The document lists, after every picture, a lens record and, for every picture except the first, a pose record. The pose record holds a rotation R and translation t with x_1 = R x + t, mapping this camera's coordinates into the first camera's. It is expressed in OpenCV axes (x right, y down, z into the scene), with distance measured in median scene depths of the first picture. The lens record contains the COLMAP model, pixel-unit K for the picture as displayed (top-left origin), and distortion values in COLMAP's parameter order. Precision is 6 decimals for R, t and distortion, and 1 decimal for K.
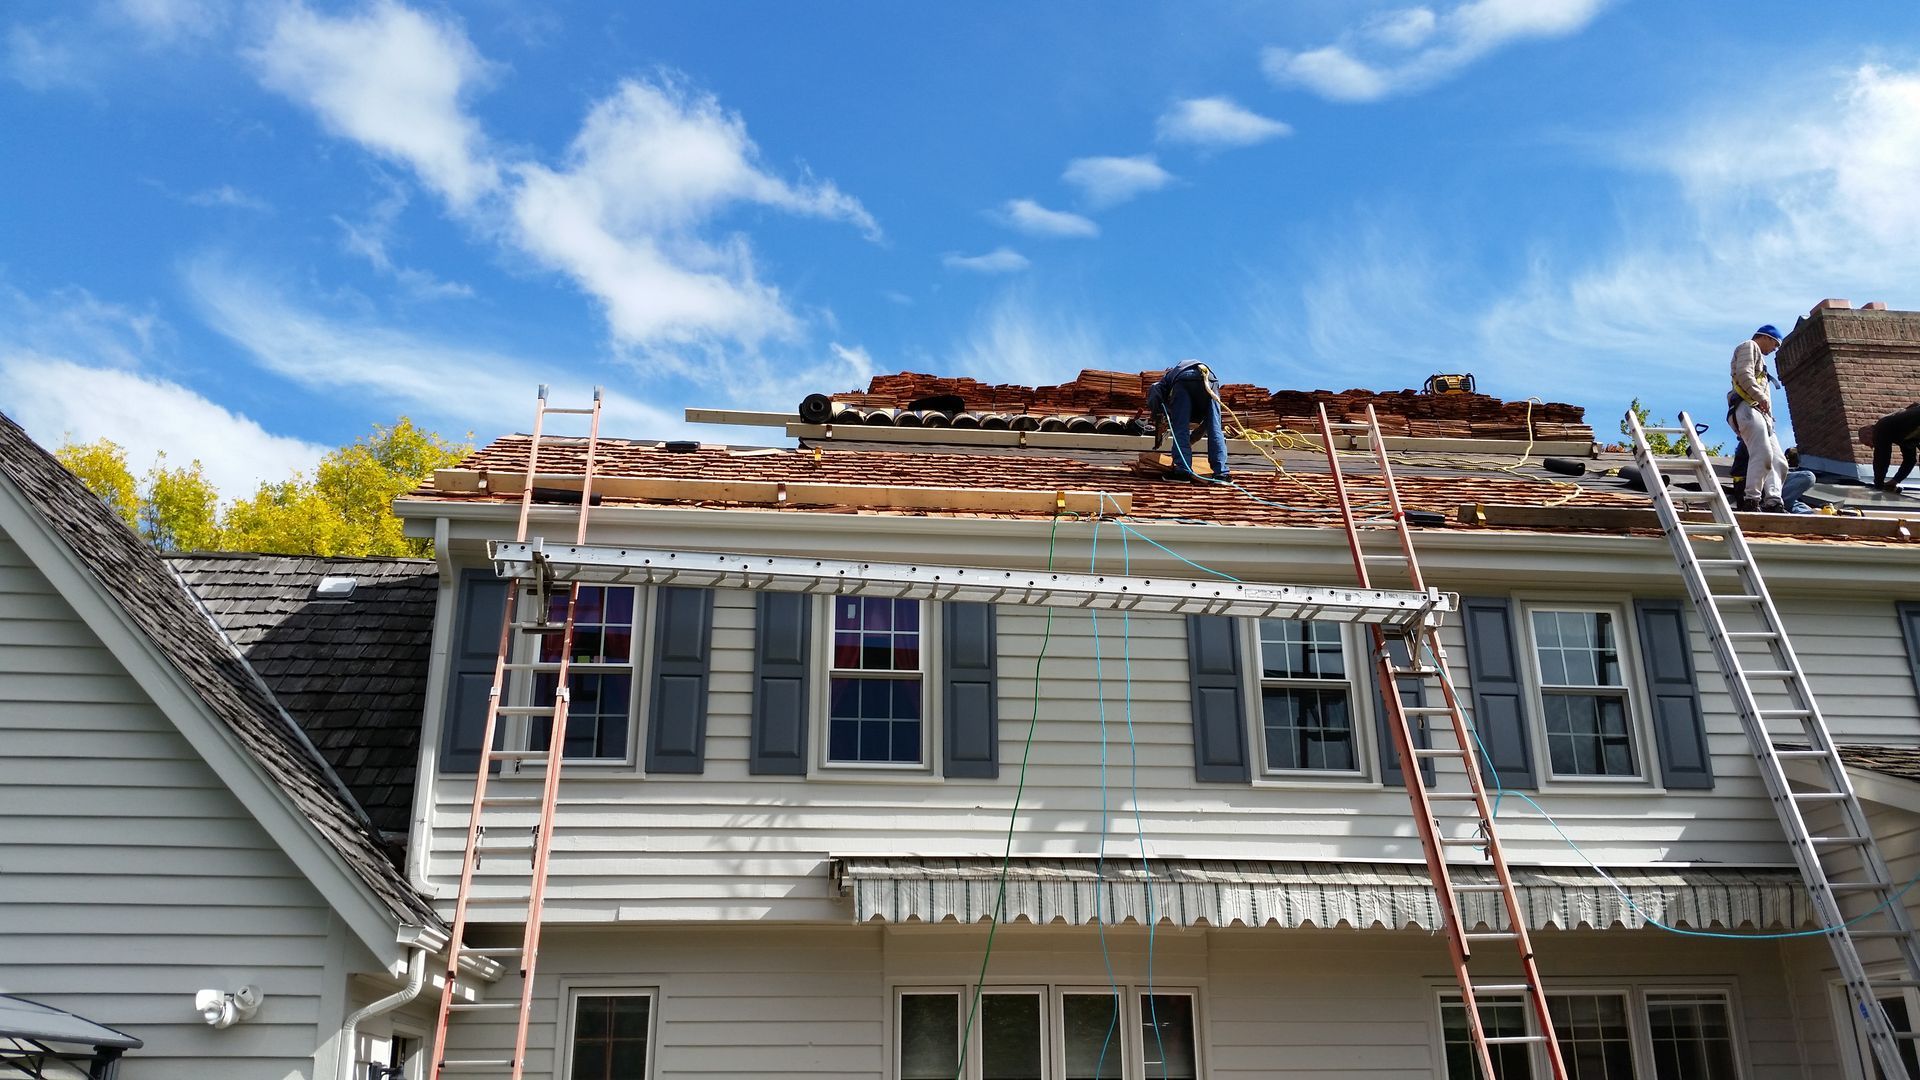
lens RADIAL K [[1588.7, 0, 954.2], [0, 1588.7, 524.2], [0, 0, 1]] dist [0.130219, -0.315684]
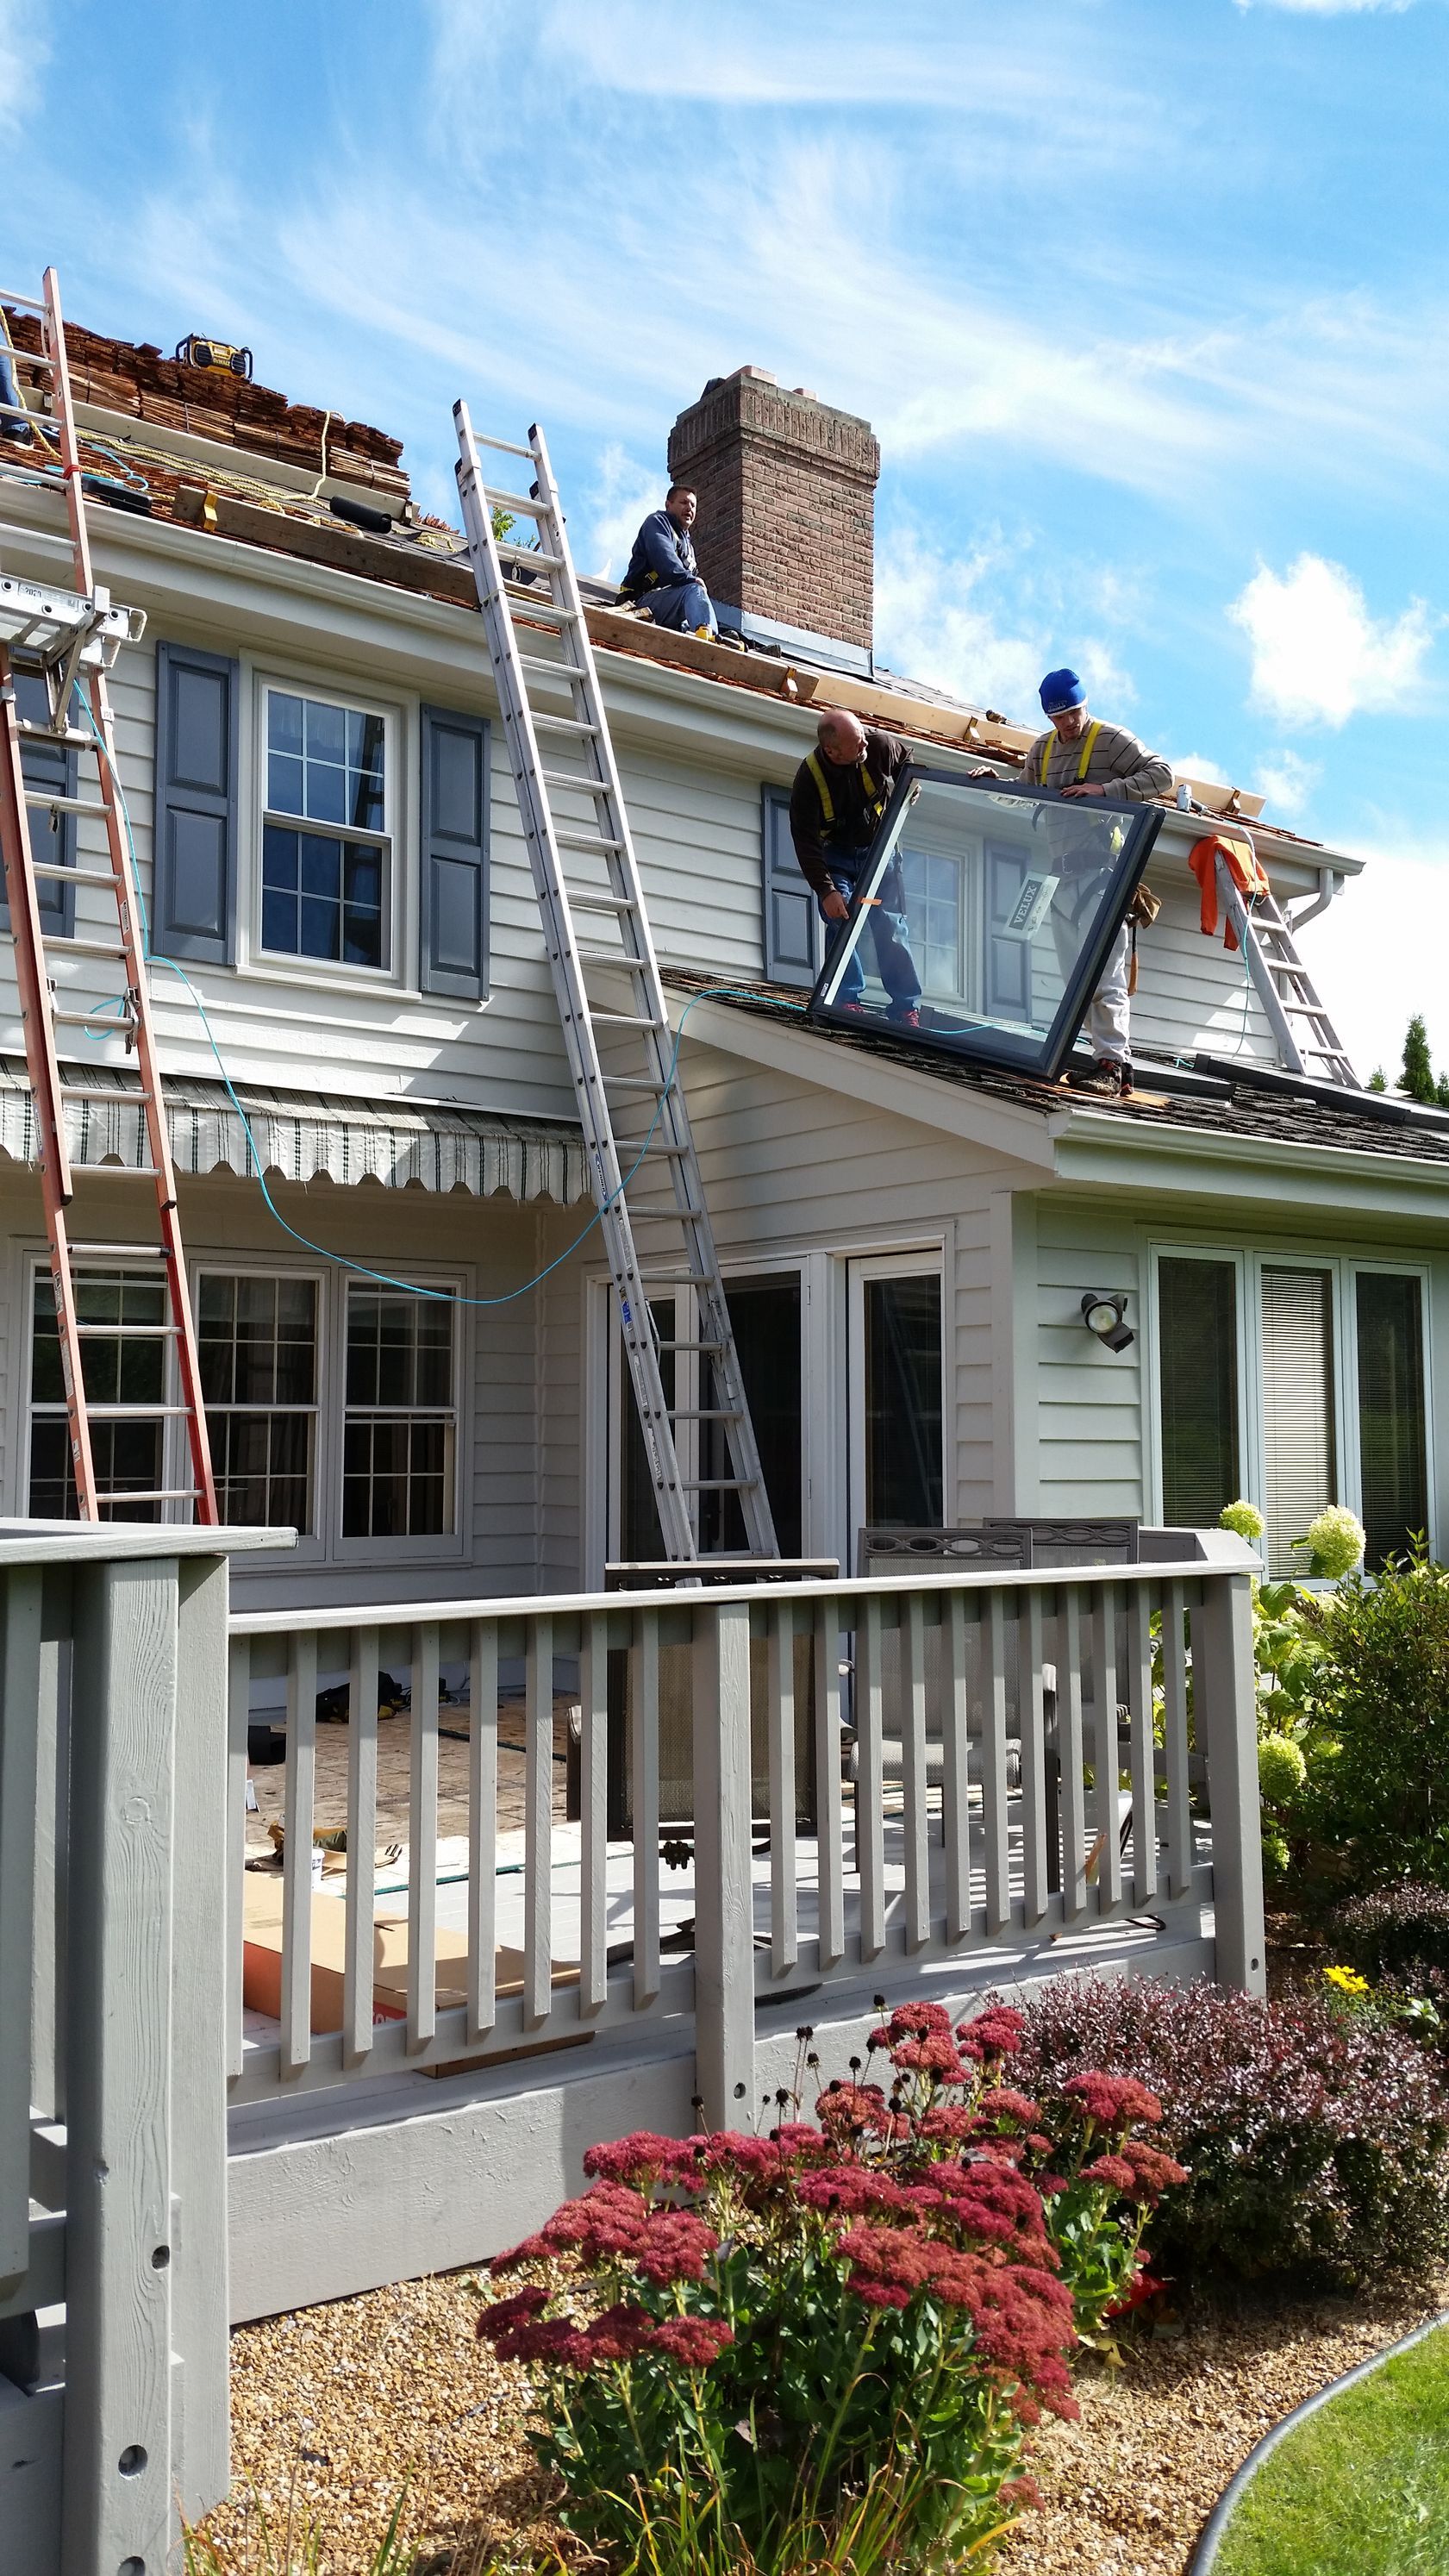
lens RADIAL K [[2114.7, 0, 827.2], [0, 2114.7, 1287.3], [0, 0, 1]] dist [0.107228, -0.317025]
pose [[0.824245, 0.047011, 0.564278, 0.084607], [-0.199489, 0.956762, 0.211685, 0.060493], [-0.529929, -0.287048, 0.797984, 0.161055]]
